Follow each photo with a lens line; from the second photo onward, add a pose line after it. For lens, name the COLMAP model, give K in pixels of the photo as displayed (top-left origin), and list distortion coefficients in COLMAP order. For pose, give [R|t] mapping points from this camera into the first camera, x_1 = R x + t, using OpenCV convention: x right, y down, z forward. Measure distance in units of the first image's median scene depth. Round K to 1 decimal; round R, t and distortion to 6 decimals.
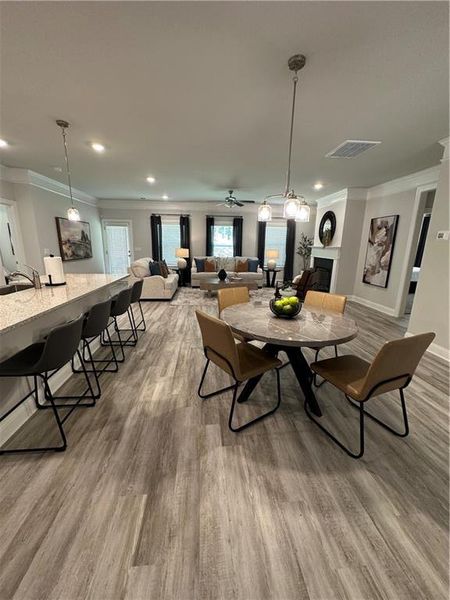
lens RADIAL K [[238.4, 0, 224.2], [0, 238.4, 299.4], [0, 0, 1]] dist [-0.000765, -0.000320]
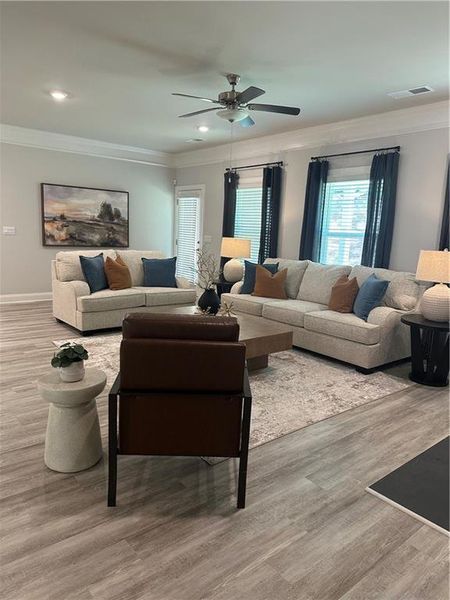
lens RADIAL K [[416.6, 0, 224.3], [0, 416.6, 303.1], [0, 0, 1]] dist [0.095882, -0.128152]
pose [[0.569148, 0.150865, -0.808276, 0.828154], [-0.220392, 0.975043, 0.026803, -0.193363], [0.792148, 0.162883, 0.588193, 0.950267]]
